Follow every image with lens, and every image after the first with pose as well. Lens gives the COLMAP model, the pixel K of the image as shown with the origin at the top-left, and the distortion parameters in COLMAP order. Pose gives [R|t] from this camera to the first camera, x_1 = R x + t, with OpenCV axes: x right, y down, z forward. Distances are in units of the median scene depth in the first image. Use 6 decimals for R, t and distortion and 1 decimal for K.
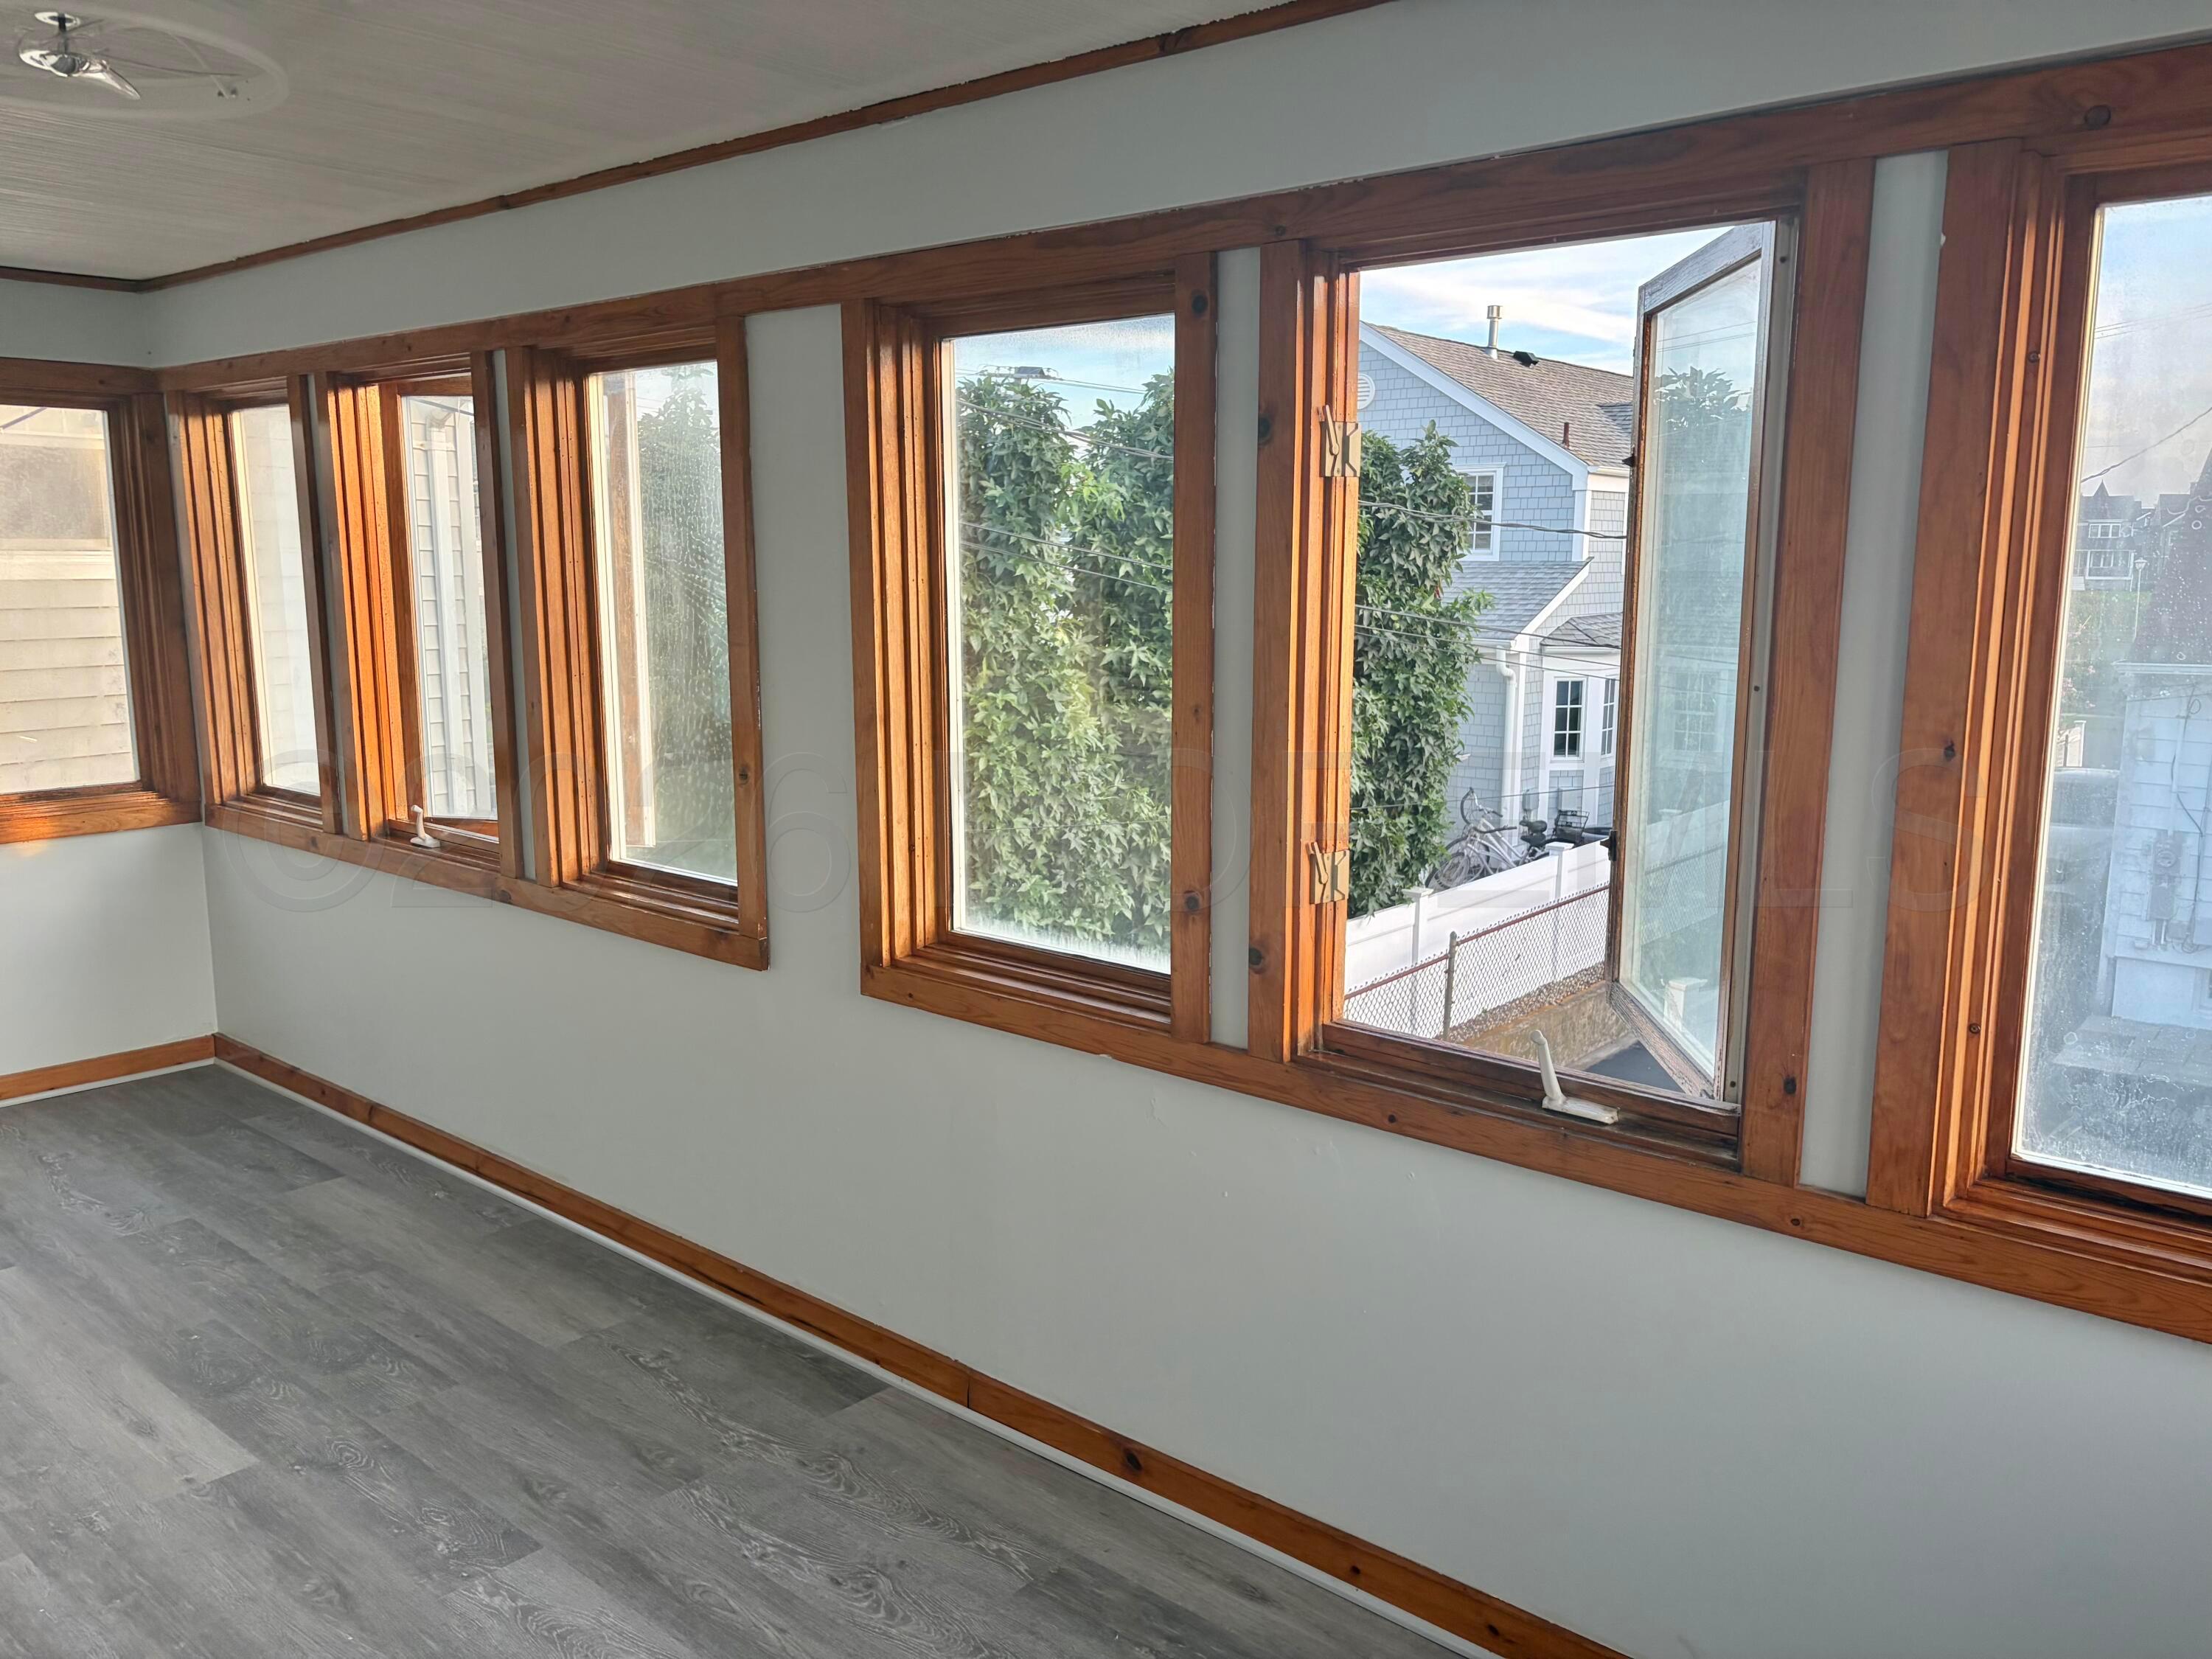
lens RADIAL K [[1663.3, 0, 1104.2], [0, 1663.3, 778.7], [0, 0, 1]] dist [0.005558, 0.003076]
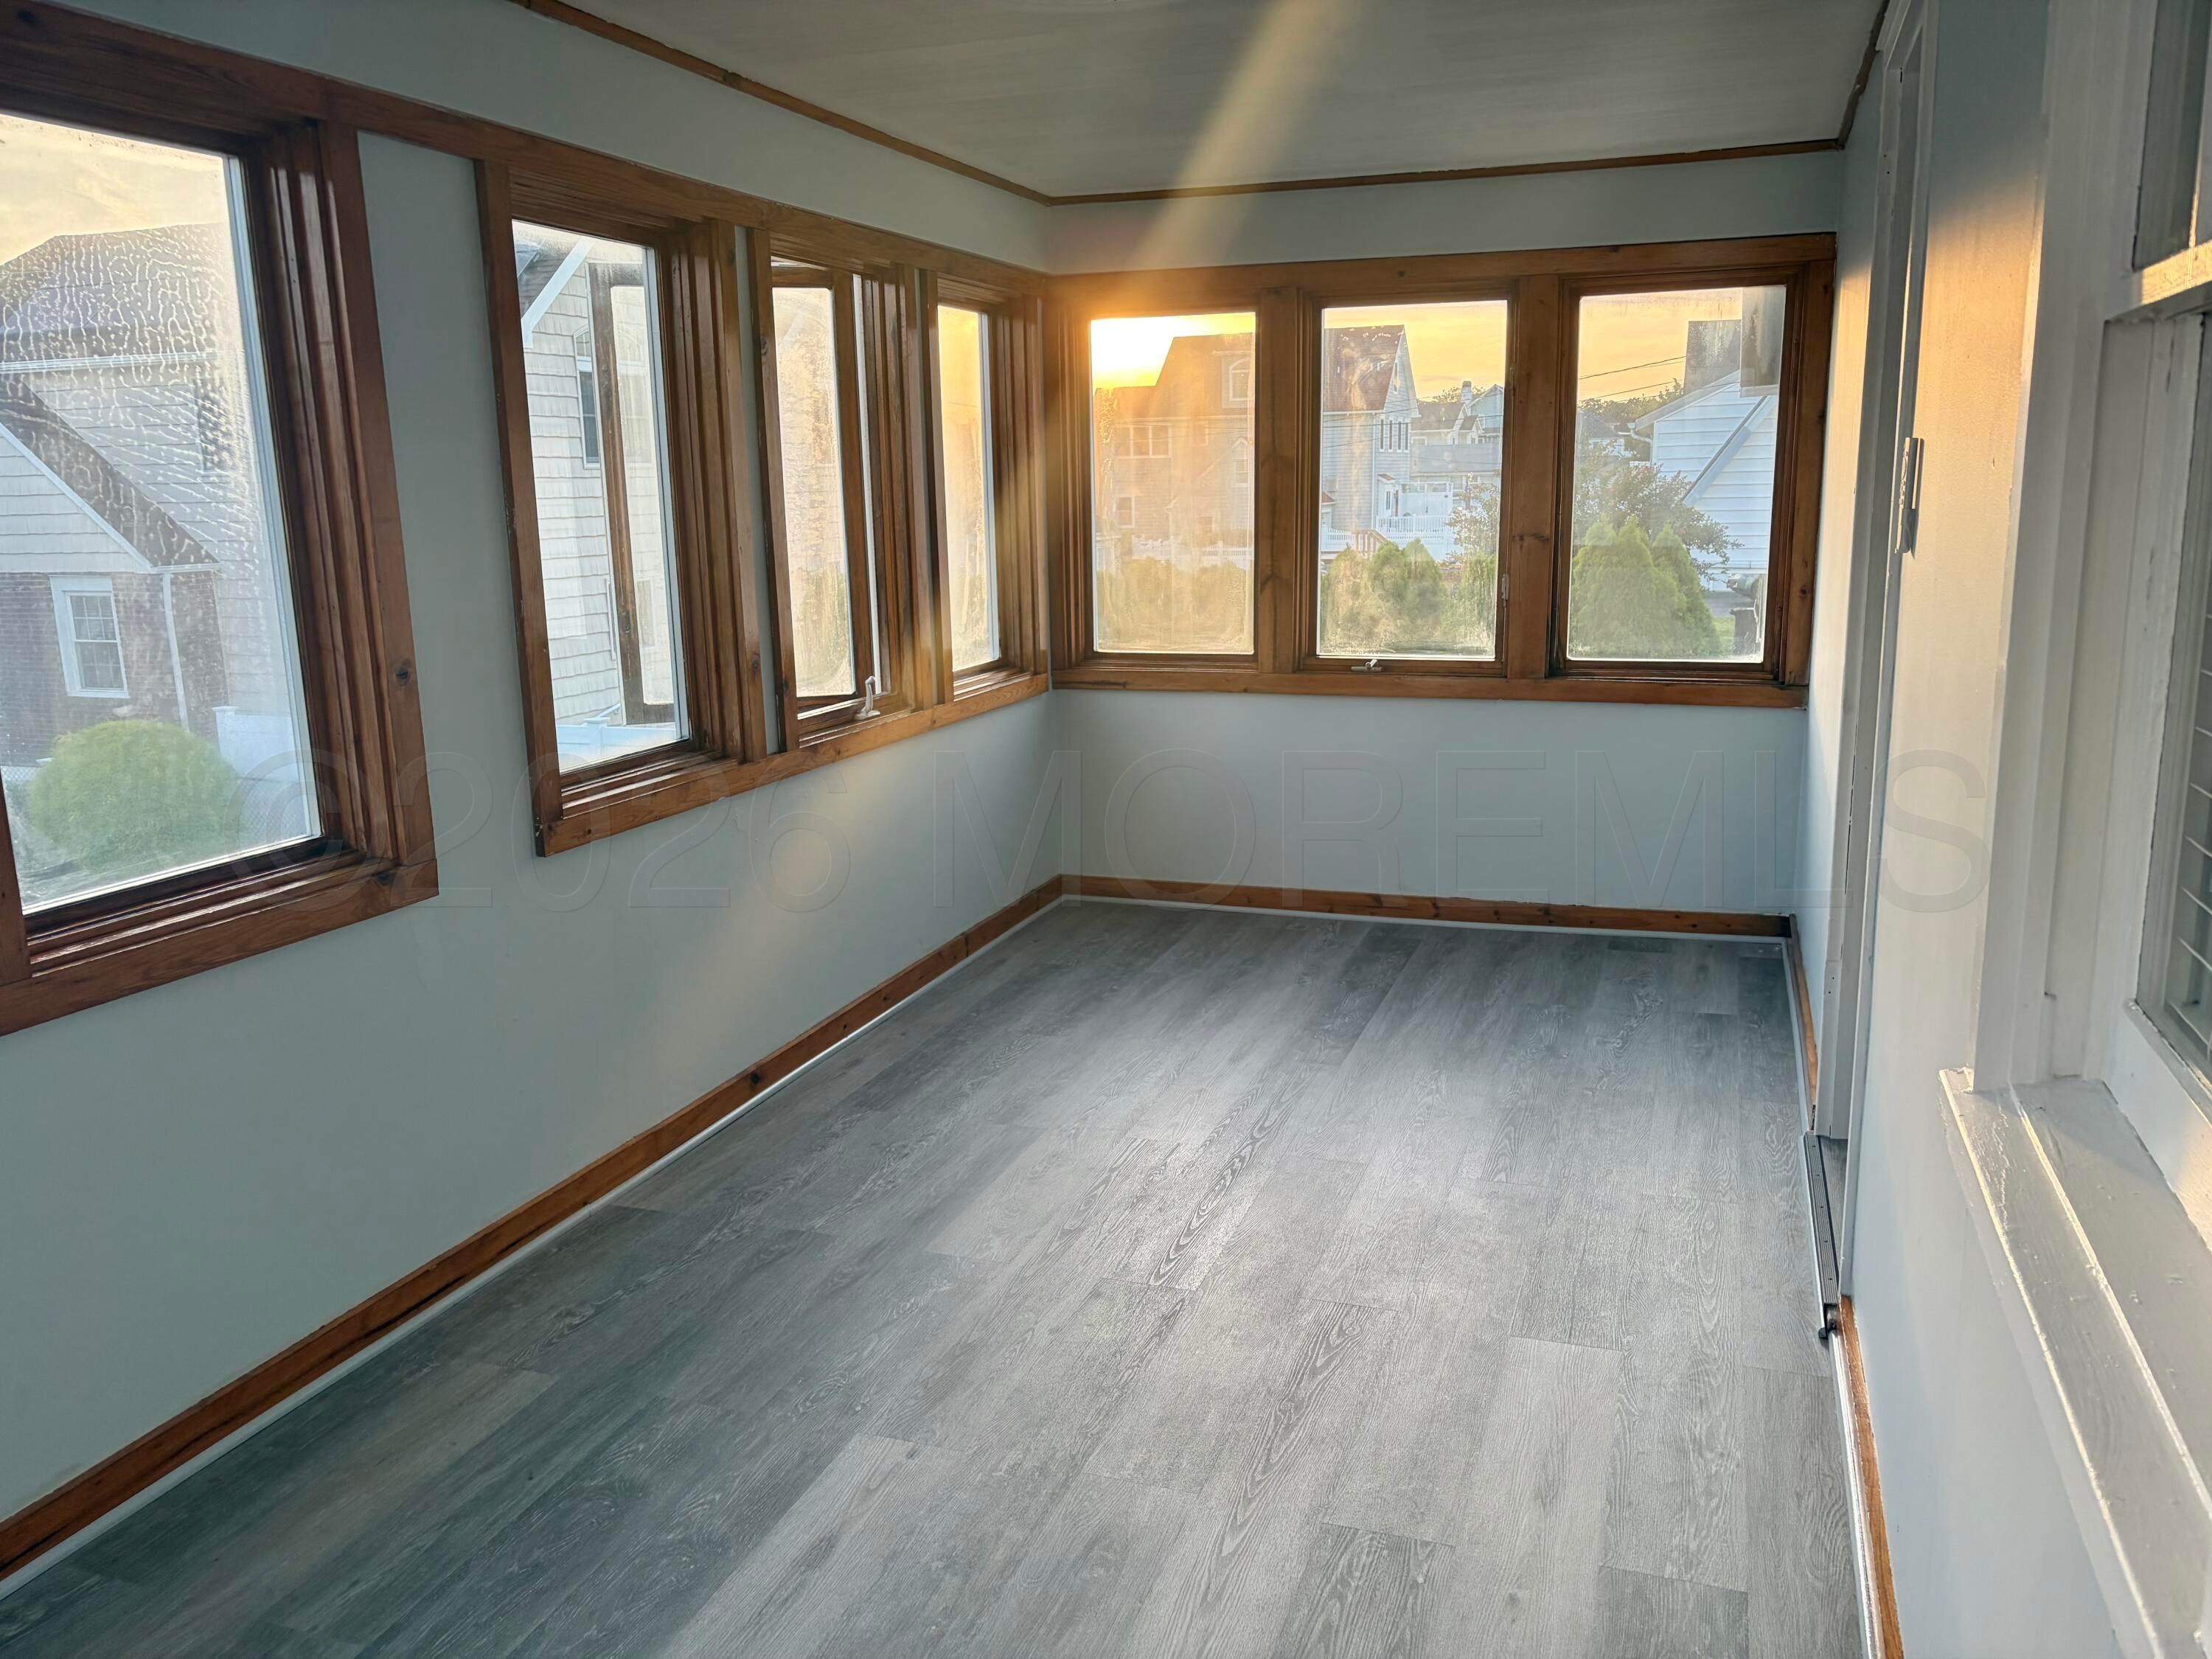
lens RADIAL K [[1663.3, 0, 1104.2], [0, 1663.3, 778.7], [0, 0, 1]] dist [0.005558, 0.003076]
pose [[-0.339766, -0.162006, 0.926452, -1.229328], [0.152704, 0.962480, 0.224308, -0.094444], [-0.928030, 0.217685, -0.302279, 1.005630]]
